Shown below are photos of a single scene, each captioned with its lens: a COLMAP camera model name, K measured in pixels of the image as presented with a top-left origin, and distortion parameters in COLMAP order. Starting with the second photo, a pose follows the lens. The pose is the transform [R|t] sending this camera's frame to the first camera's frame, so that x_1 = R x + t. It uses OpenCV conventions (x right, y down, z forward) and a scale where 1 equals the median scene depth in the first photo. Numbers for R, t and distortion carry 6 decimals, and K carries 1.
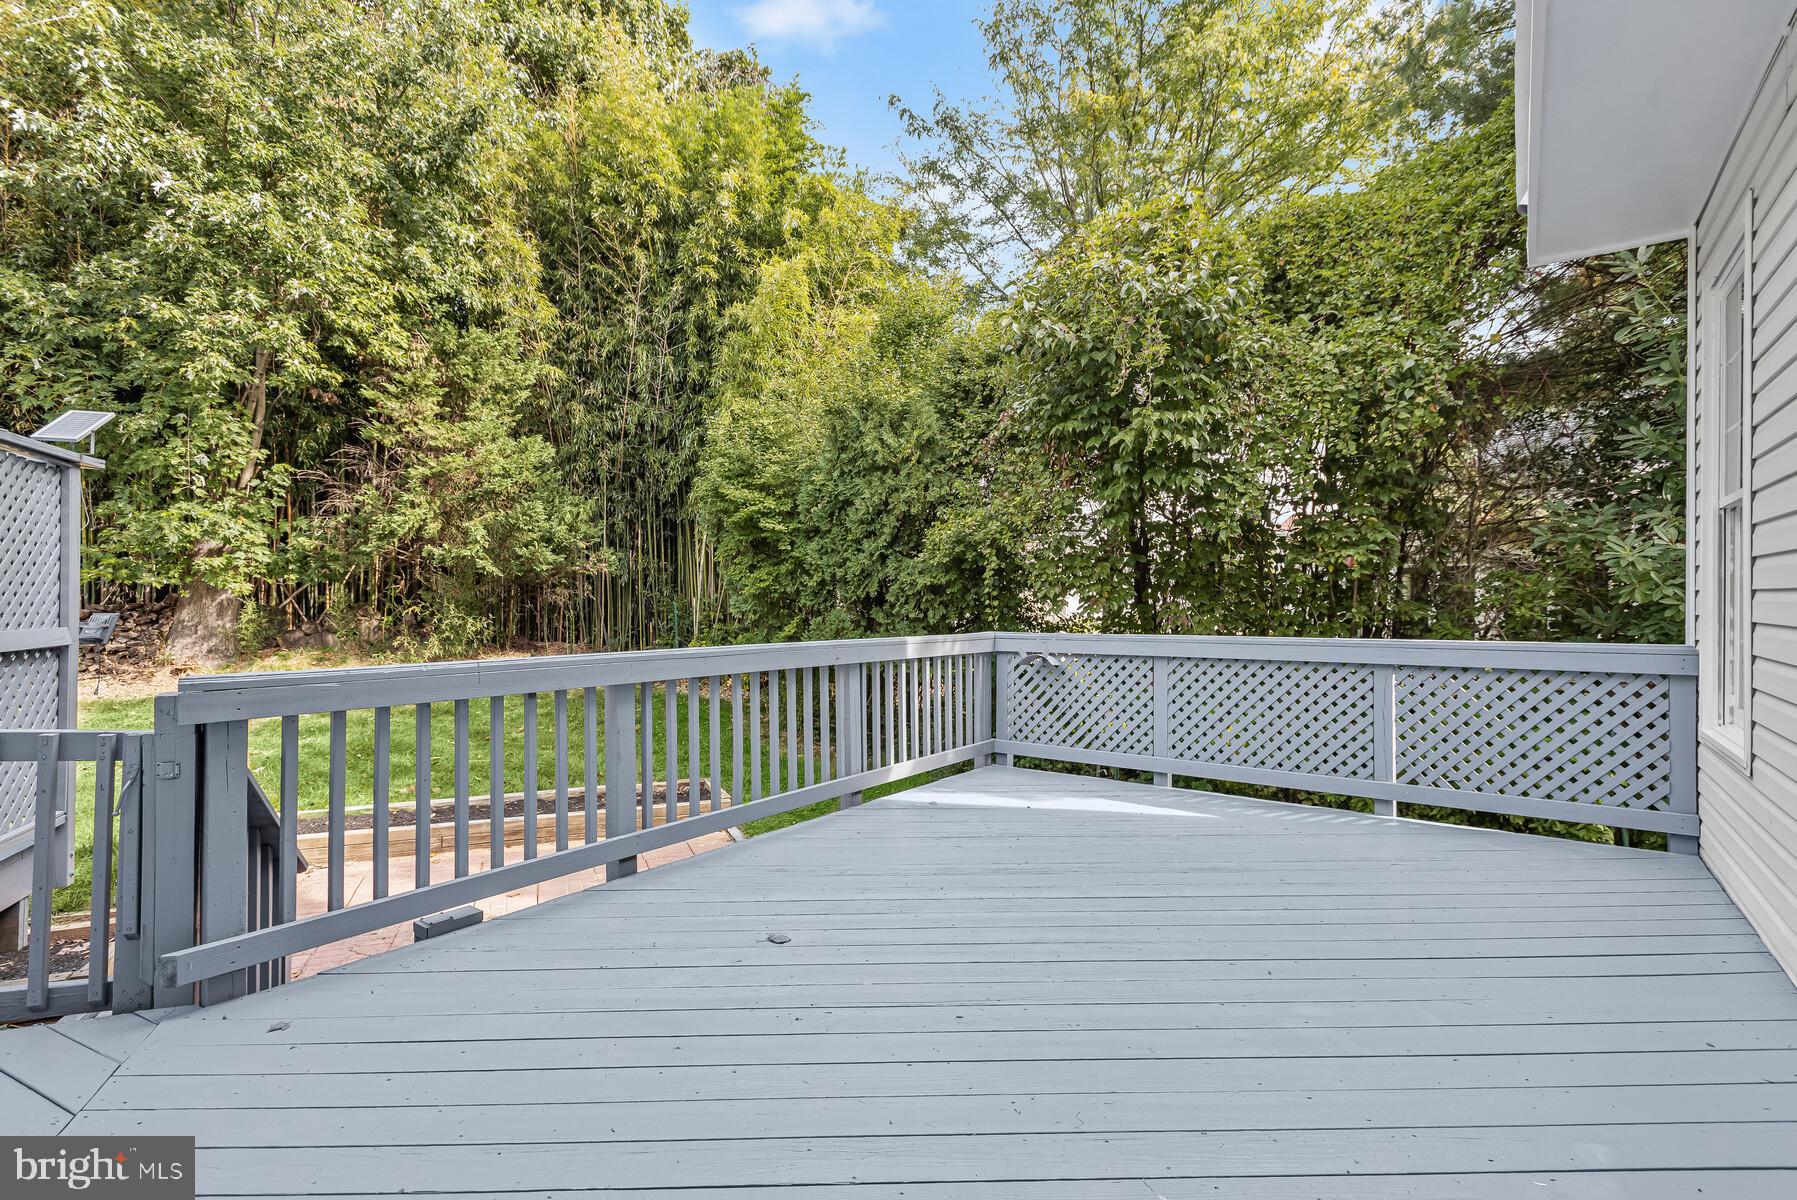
lens RADIAL K [[853.5, 0, 908.0], [0, 853.5, 600.3], [0, 0, 1]] dist [0.013497, -0.000221]
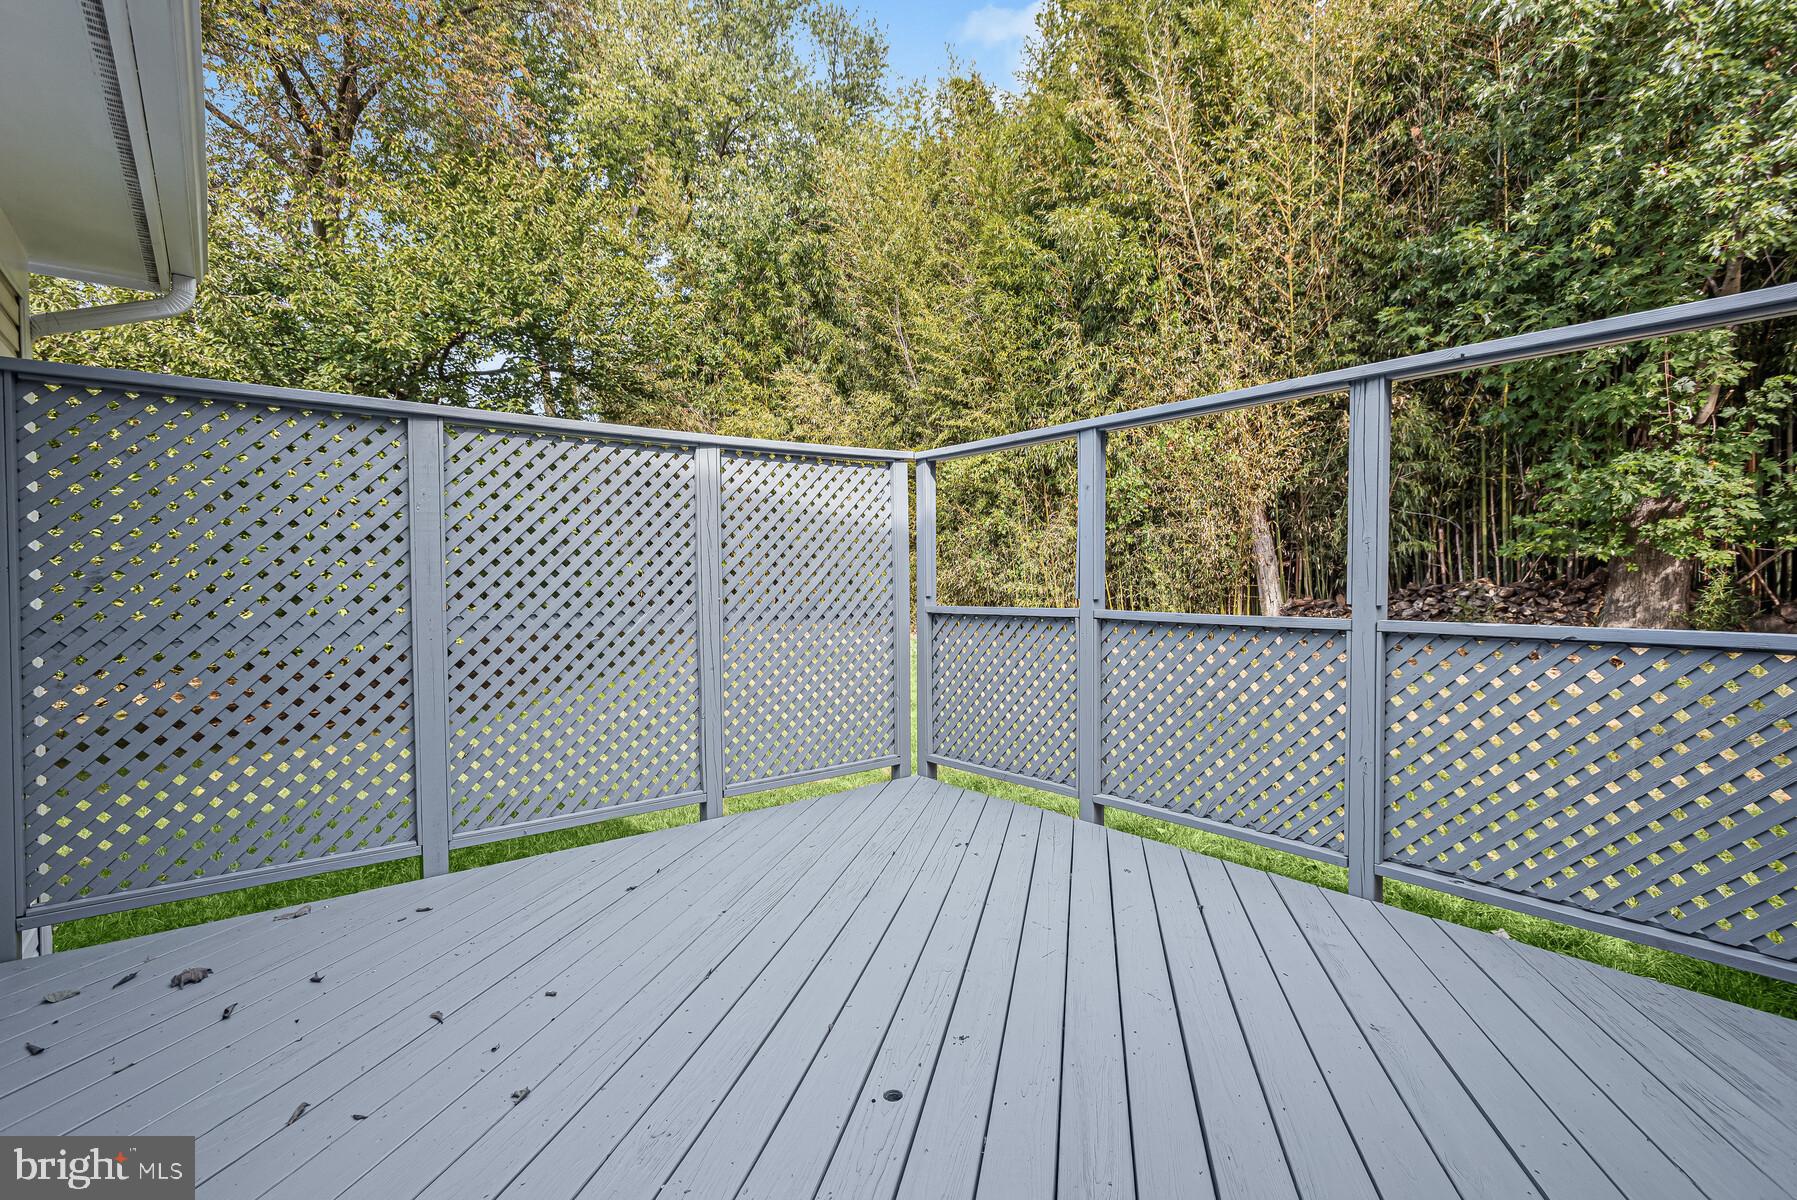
lens RADIAL K [[868.7, 0, 898.5], [0, 868.7, 600.0], [0, 0, 1]] dist [-0.041435, 0.000049]
pose [[0.272119, 0.012995, -0.962176, -0.274898], [0.010265, 0.999813, 0.016406, 0.003132], [0.962209, -0.014341, 0.271935, 0.134221]]
